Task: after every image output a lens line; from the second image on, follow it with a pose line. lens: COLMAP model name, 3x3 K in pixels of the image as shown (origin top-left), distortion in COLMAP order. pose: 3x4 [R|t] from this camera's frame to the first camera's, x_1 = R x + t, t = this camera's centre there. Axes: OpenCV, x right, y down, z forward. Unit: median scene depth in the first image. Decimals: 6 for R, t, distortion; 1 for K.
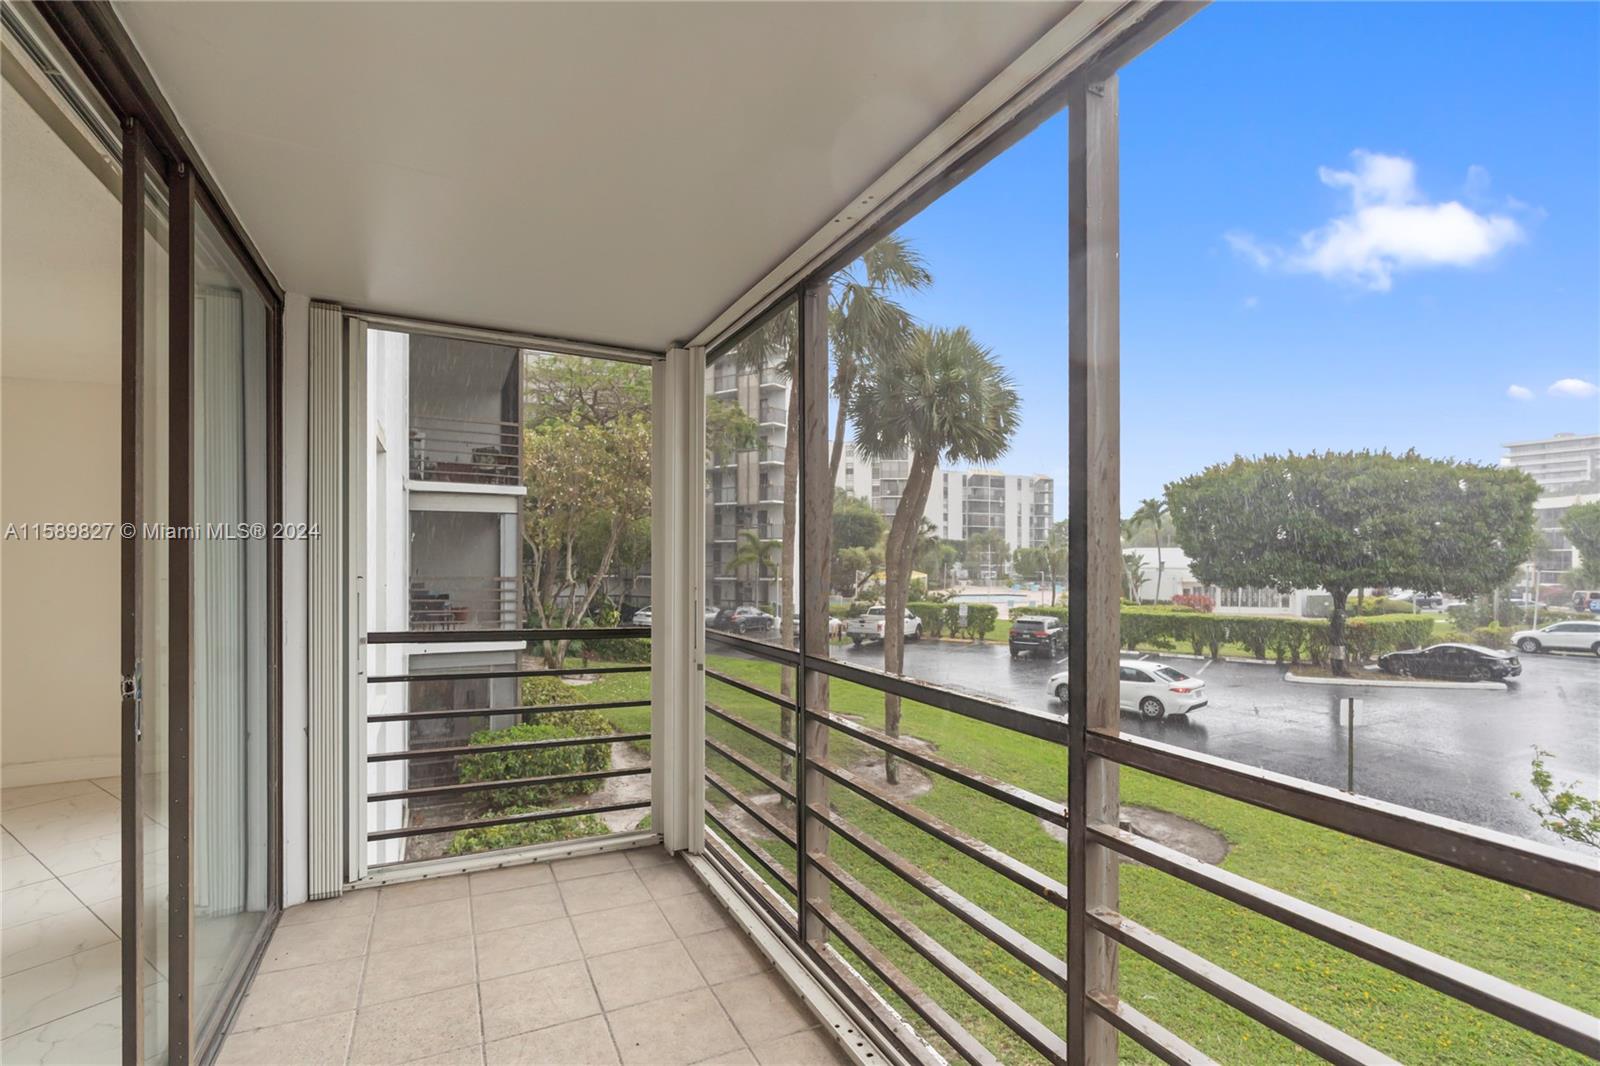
lens RADIAL K [[734.0, 0, 813.5], [0, 734.0, 543.0], [0, 0, 1]] dist [0.000767, -0.000718]
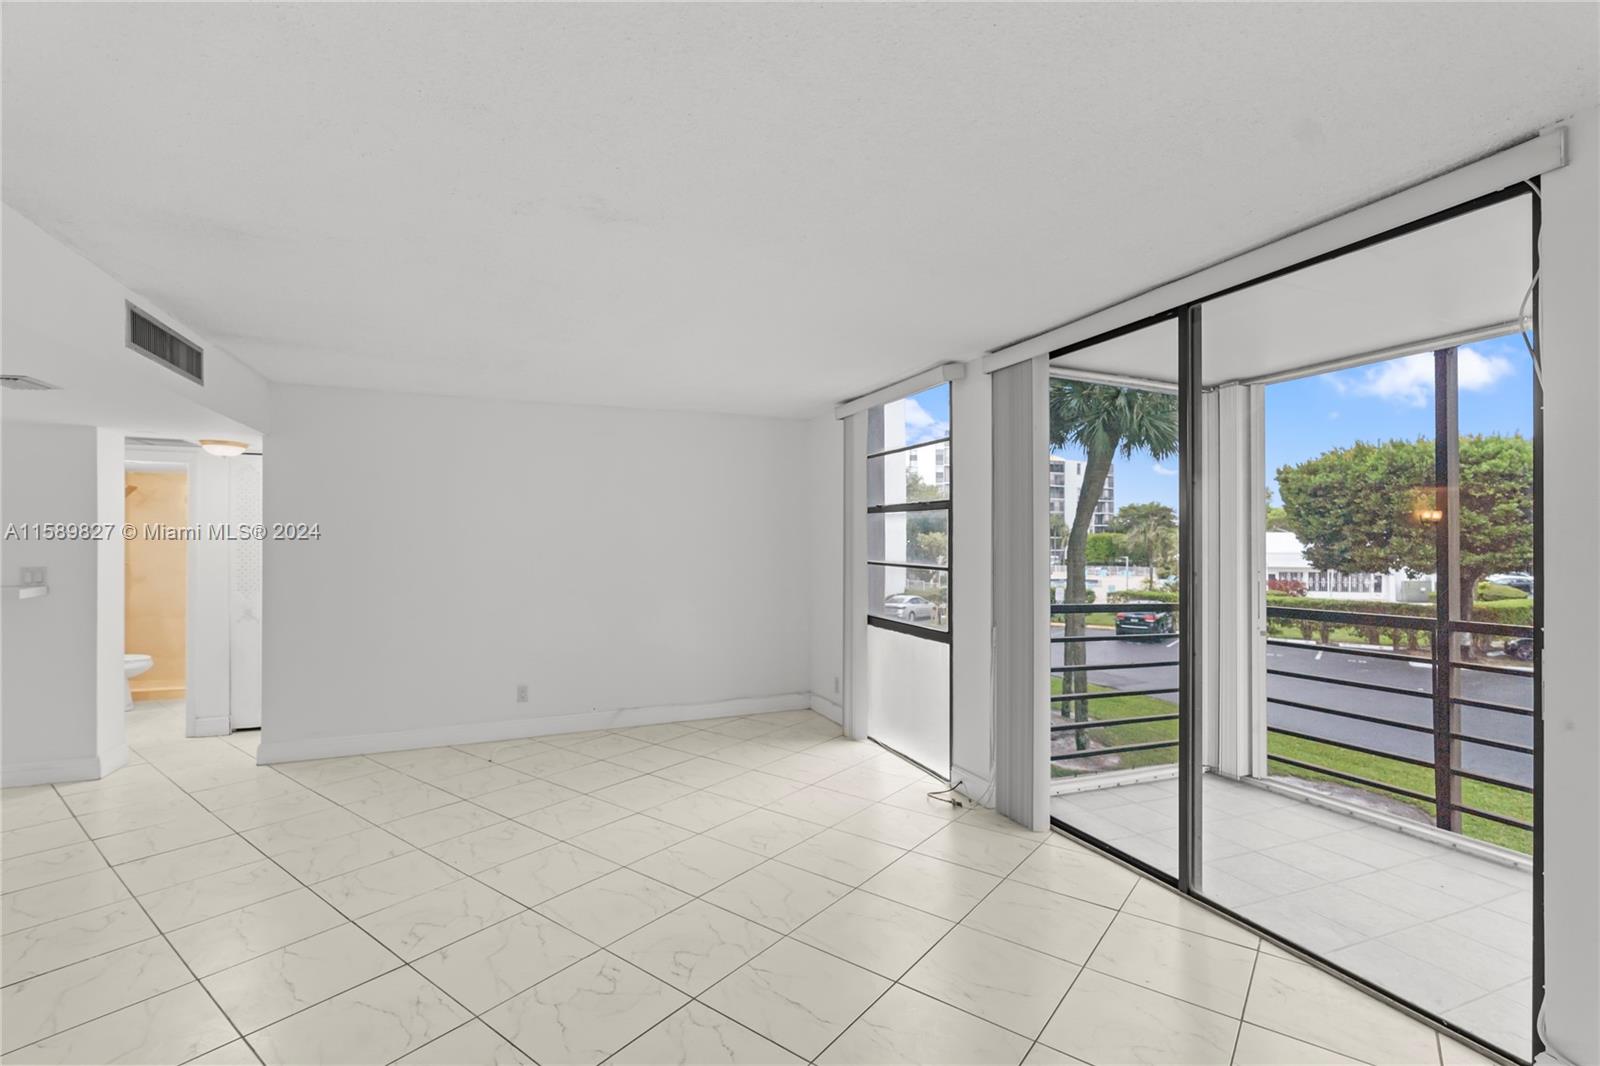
lens RADIAL K [[734.0, 0, 812.2], [0, 734.0, 536.2], [0, 0, 1]] dist [0.000767, -0.000718]
pose [[0.998376, -0.003566, -0.056864, -0.100406], [0.004122, 0.999945, 0.009669, -0.001766], [0.056826, -0.009888, 0.998335, -0.036567]]
